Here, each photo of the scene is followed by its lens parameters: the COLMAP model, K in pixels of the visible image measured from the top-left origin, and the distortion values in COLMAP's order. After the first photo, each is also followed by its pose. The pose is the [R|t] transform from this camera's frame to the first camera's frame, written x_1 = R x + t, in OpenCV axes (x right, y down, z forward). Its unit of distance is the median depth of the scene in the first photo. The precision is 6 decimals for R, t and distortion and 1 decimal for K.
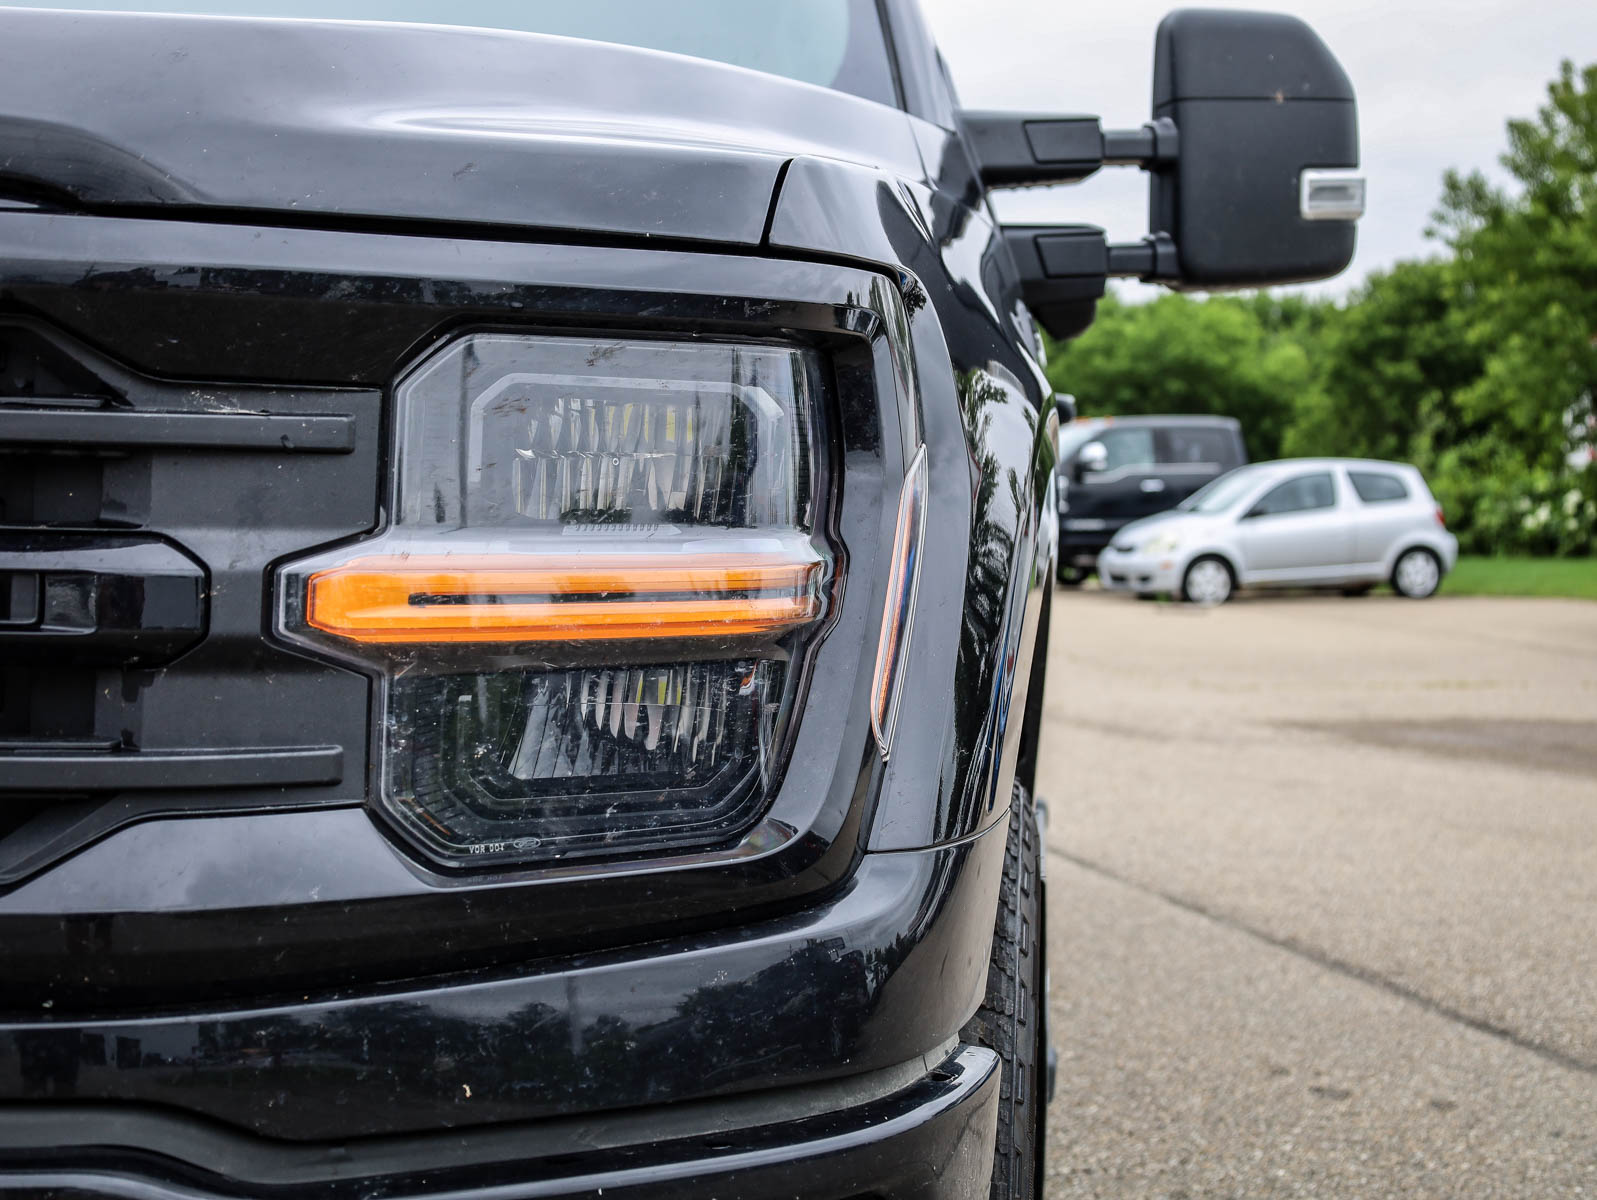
lens RADIAL K [[2271.1, 0, 798.5], [0, 2271.1, 600.0], [0, 0, 1]] dist [0.033954, 0.056658]
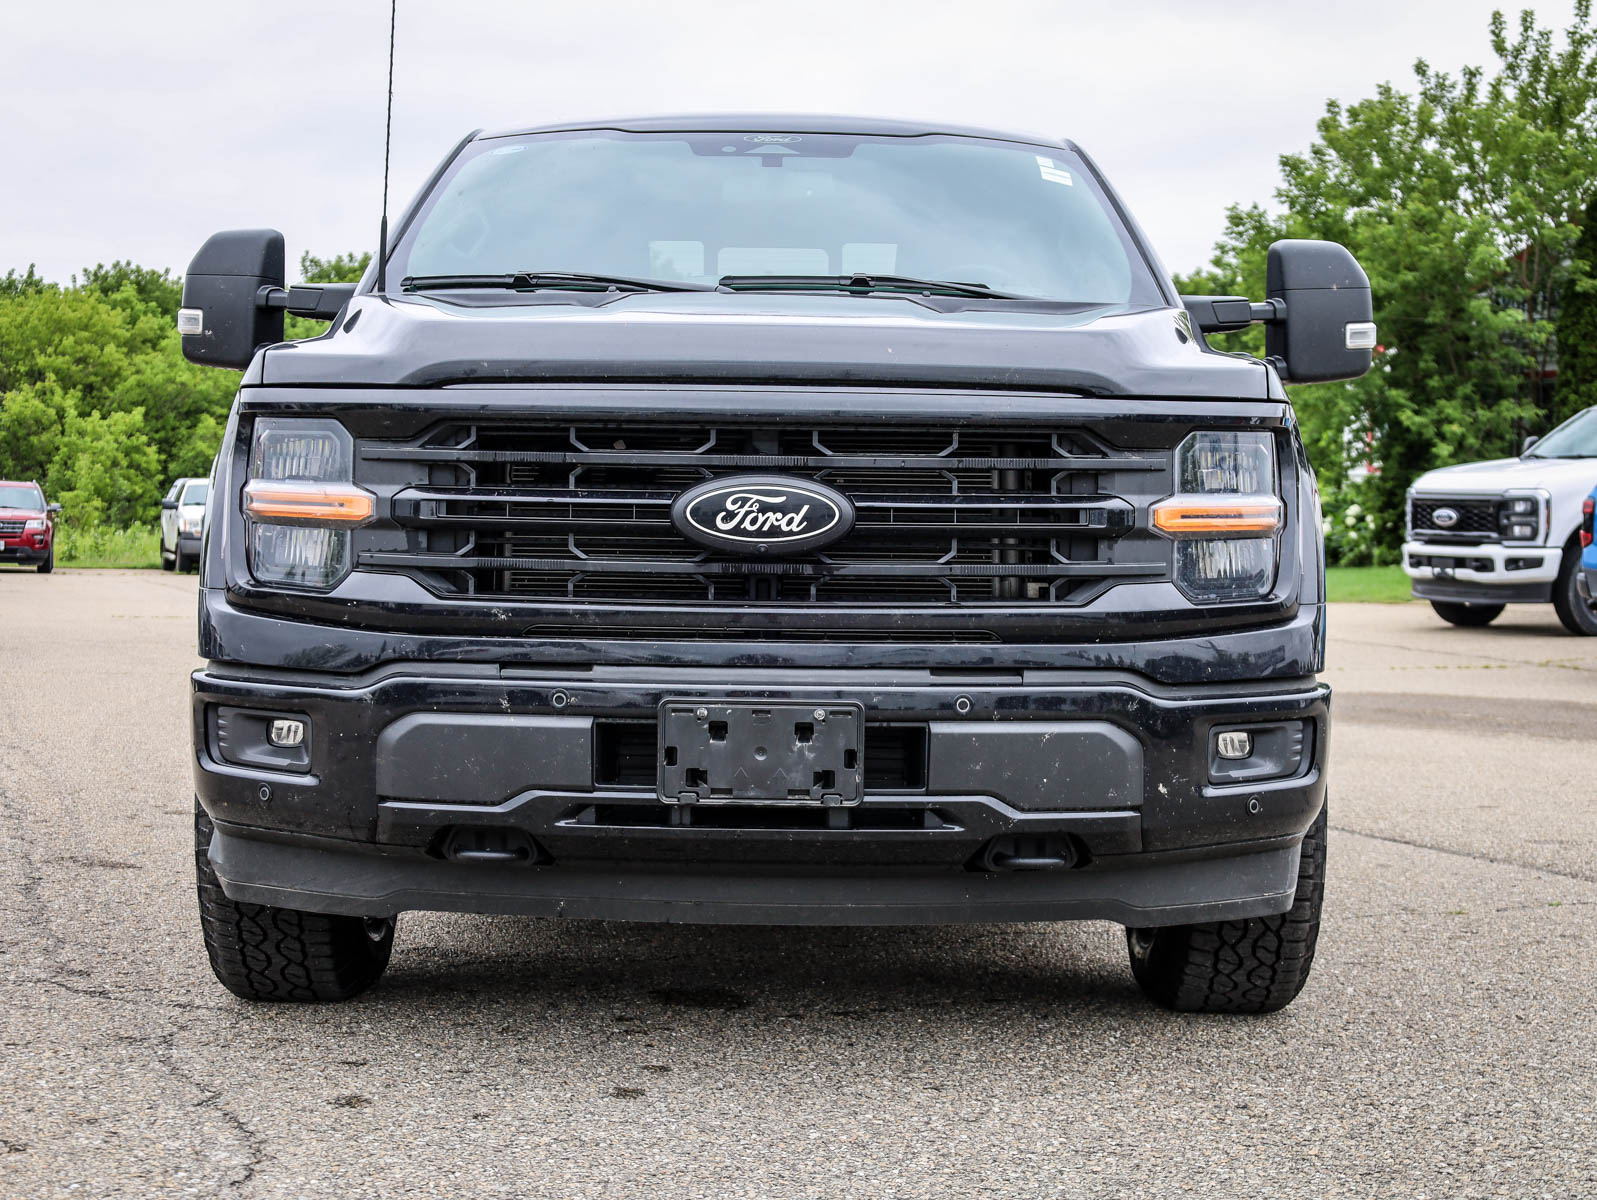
lens RADIAL K [[2271.1, 0, 798.5], [0, 2271.1, 600.0], [0, 0, 1]] dist [0.033954, 0.056658]
pose [[0.995565, -0.025033, 0.090684, -0.878508], [0.026150, 0.999596, -0.011150, 0.121197], [-0.090368, 0.013472, 0.995817, -1.851558]]
